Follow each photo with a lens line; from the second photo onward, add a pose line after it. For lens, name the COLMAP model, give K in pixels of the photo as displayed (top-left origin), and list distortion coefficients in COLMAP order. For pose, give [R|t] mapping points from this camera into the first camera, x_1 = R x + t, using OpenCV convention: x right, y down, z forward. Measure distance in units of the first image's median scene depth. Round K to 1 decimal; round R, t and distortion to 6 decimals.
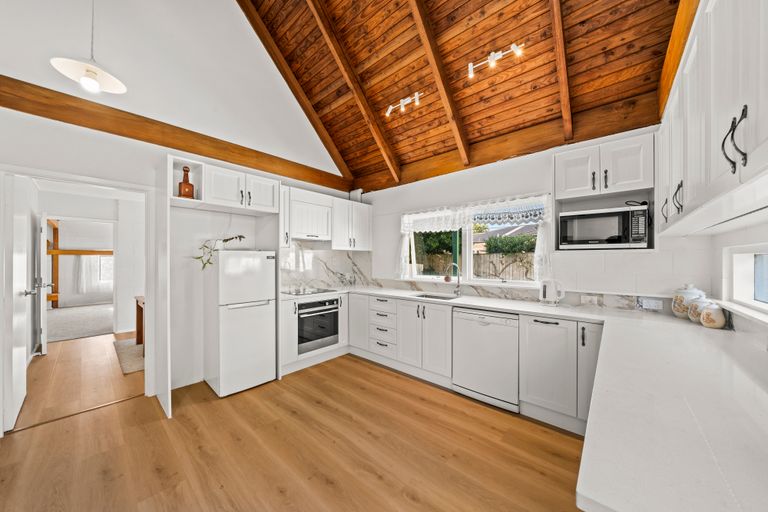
lens RADIAL K [[269.7, 0, 391.1], [0, 269.7, 258.6], [0, 0, 1]] dist [-0.005522, -0.000499]
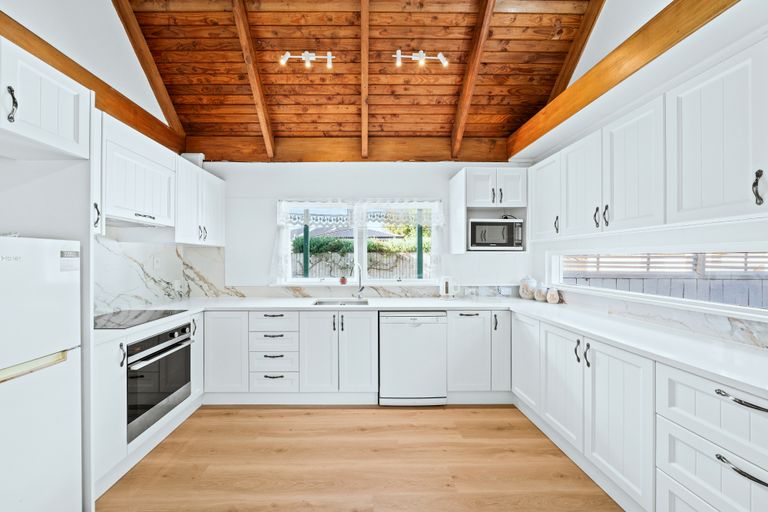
lens RADIAL K [[269.7, 0, 382.2], [0, 269.7, 257.9], [0, 0, 1]] dist [-0.005522, -0.000499]
pose [[0.744403, 0.002599, 0.667726, -0.324252], [-0.001670, 0.999997, -0.002031, 0.001461], [-0.667729, 0.000397, 0.744405, 0.293758]]
